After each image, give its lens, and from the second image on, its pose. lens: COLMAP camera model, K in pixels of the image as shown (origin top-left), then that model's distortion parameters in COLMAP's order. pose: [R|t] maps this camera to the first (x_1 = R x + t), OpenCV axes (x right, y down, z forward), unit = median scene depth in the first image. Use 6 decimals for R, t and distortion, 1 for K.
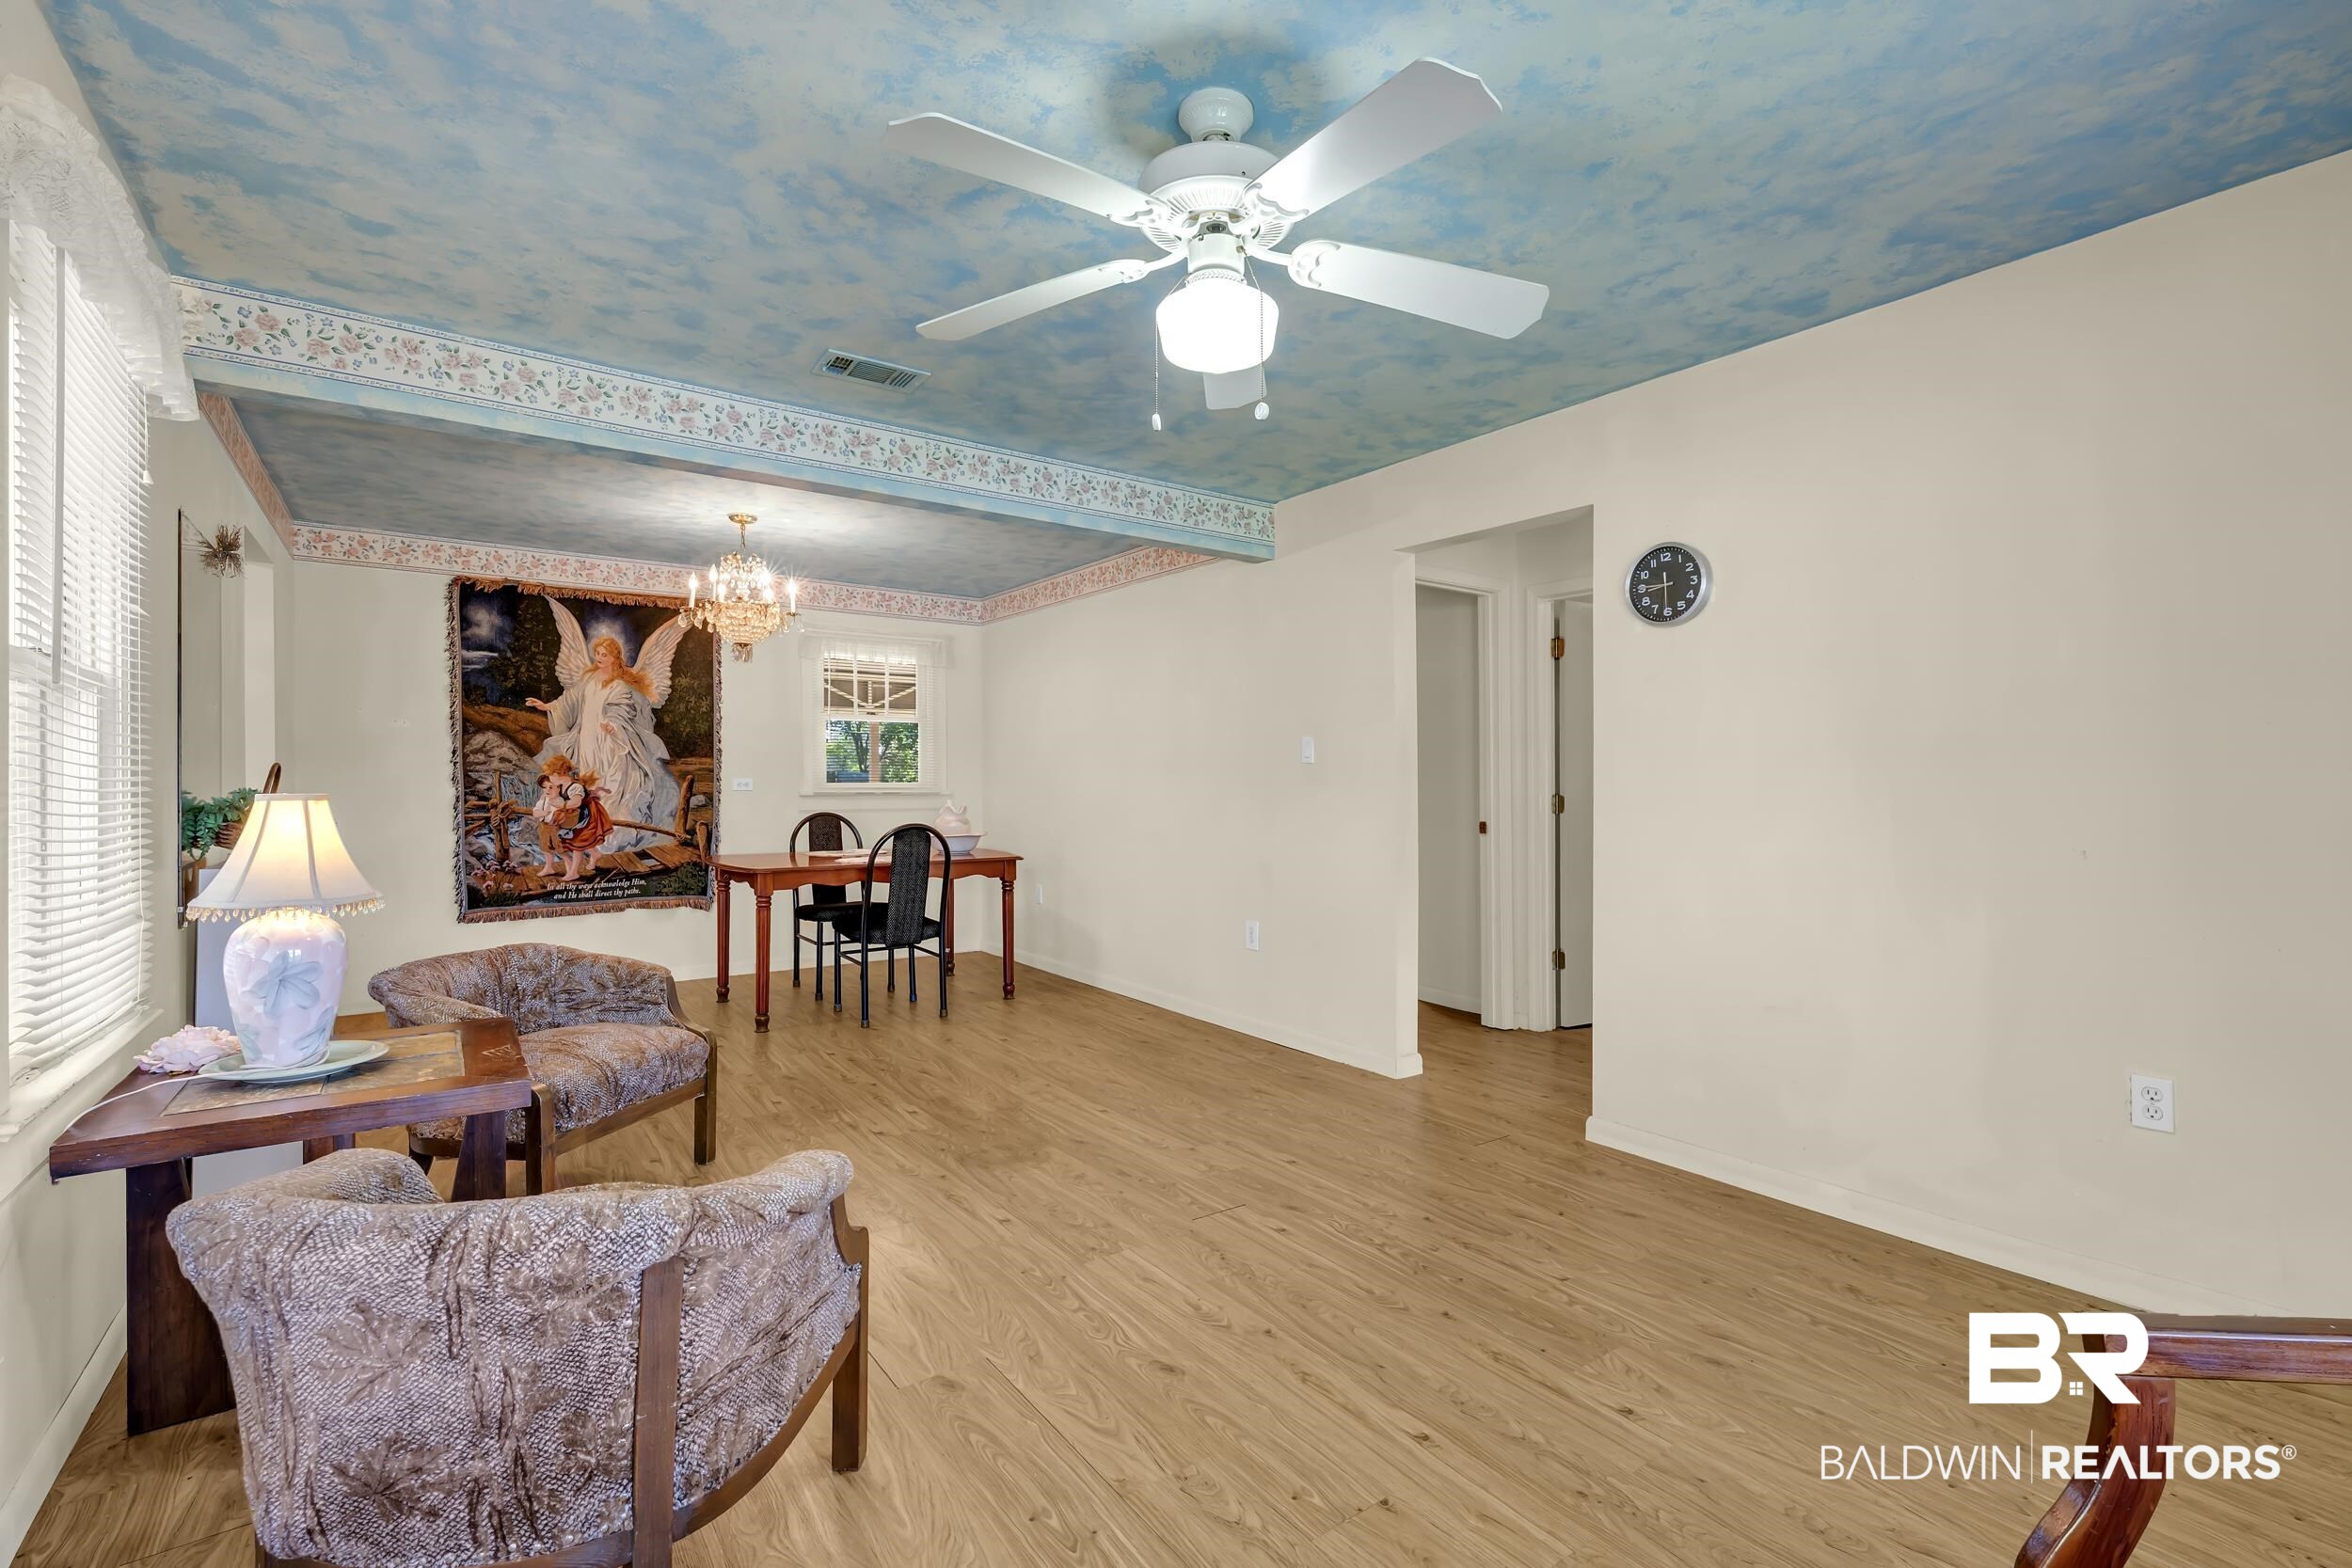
lens RADIAL K [[1048.5, 0, 1169.8], [0, 1048.5, 774.2], [0, 0, 1]] dist [0.003254, 0.000614]
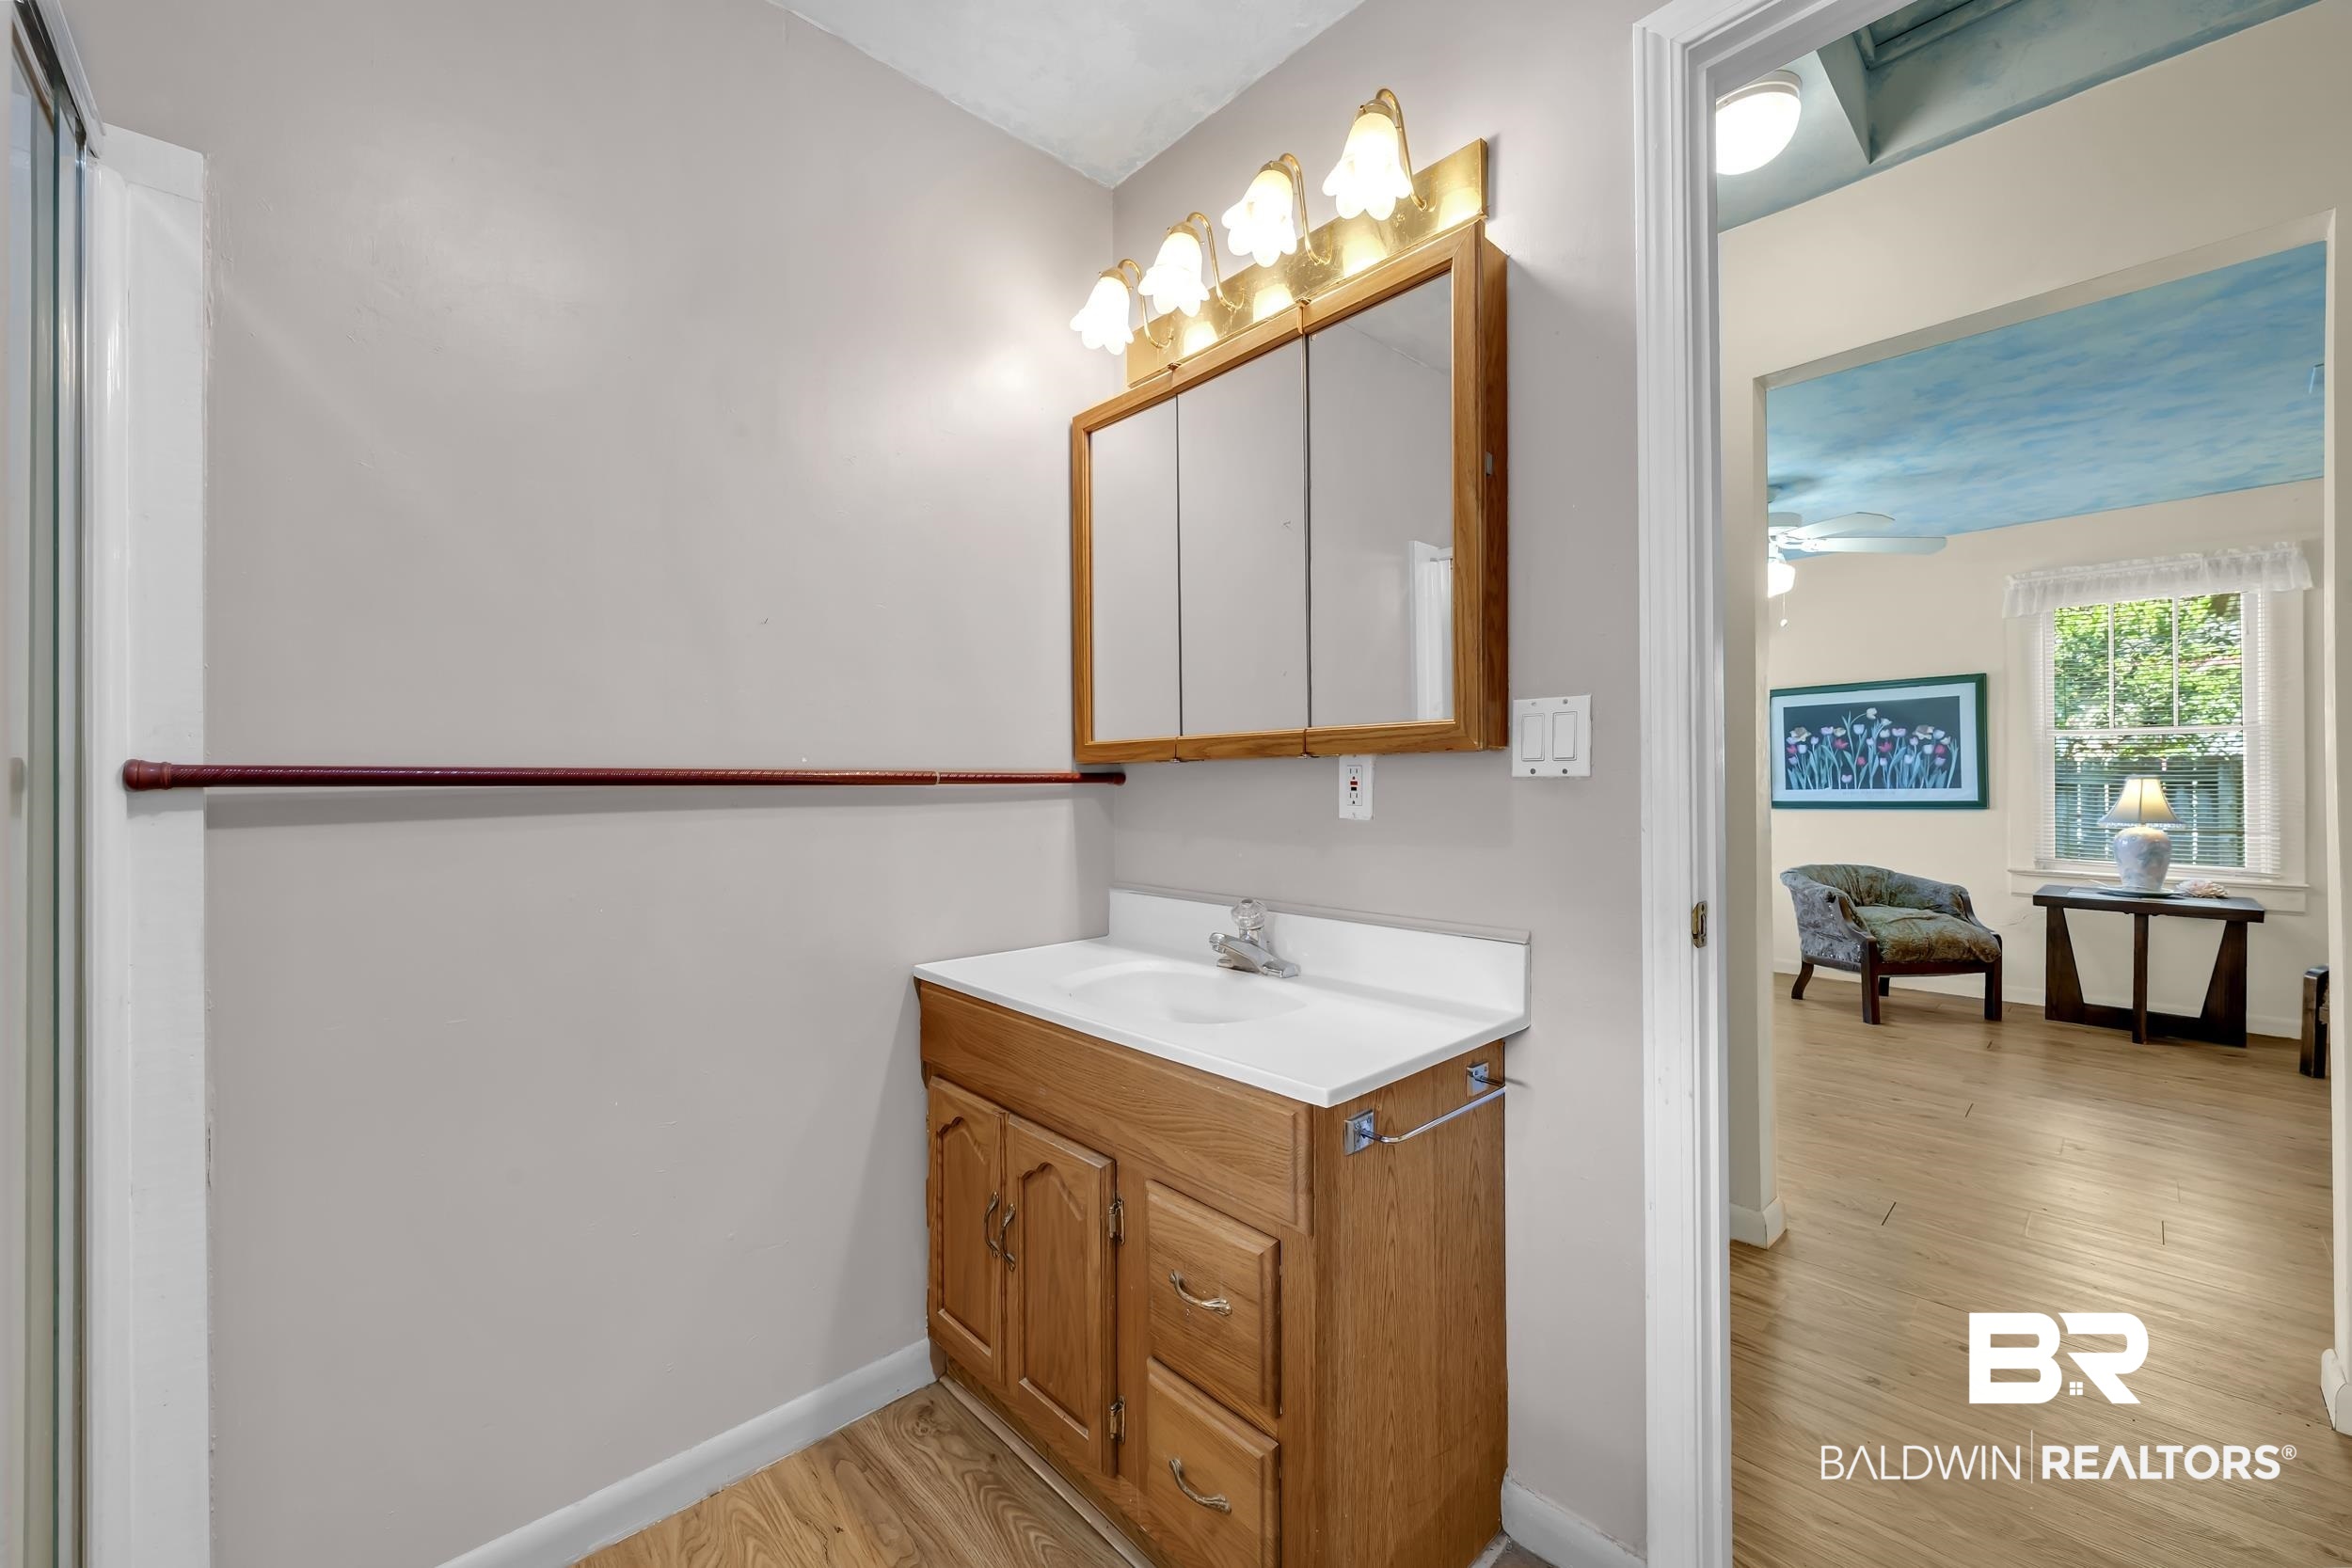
lens RADIAL K [[914.6, 0, 1191.1], [0, 914.6, 787.3], [0, 0, 1]] dist [-0.002866, -0.000114]
pose [[-0.989361, -0.001334, -0.145475, 0.573092], [-0.000483, 0.999983, -0.005889, 0.021034], [0.145481, -0.005756, -0.989344, 0.996096]]
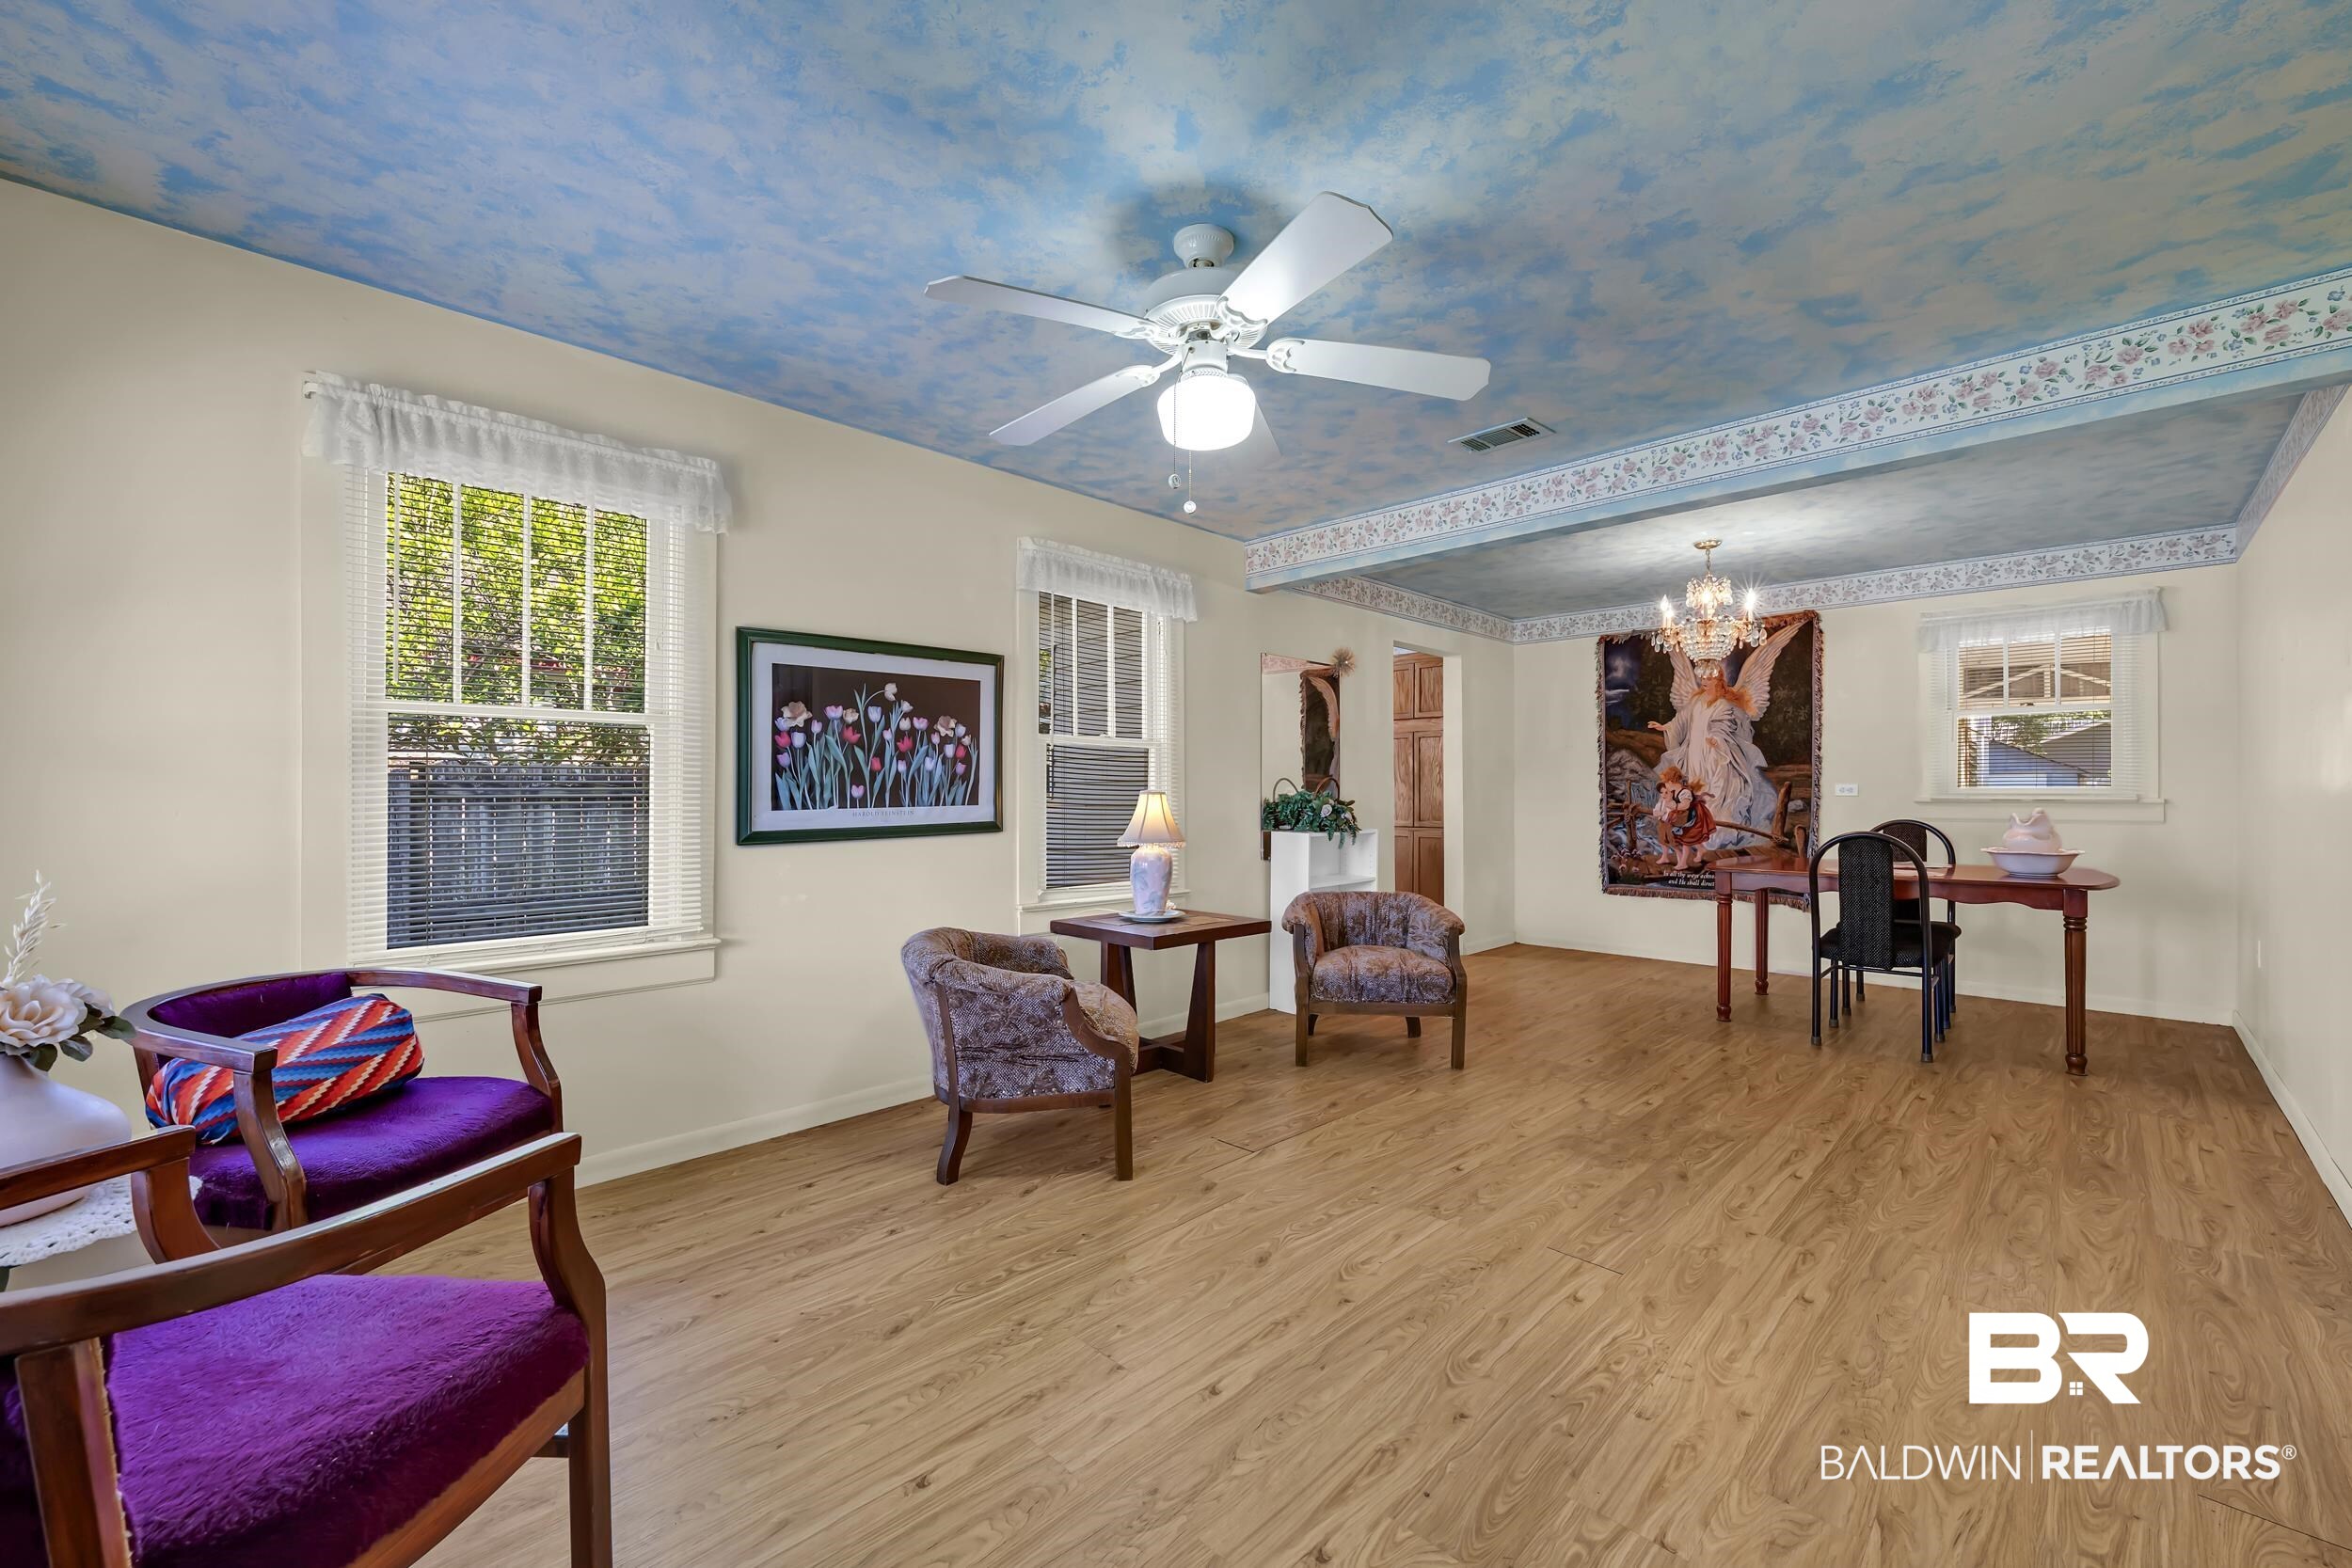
lens RADIAL K [[914.6, 0, 1191.1], [0, 914.6, 787.3], [0, 0, 1]] dist [-0.002866, -0.000114]
pose [[0.179745, -0.006636, -0.983691, 0.386584], [0.007476, 0.999958, -0.005380, 0.008476], [0.983685, -0.006388, 0.179787, 0.273723]]
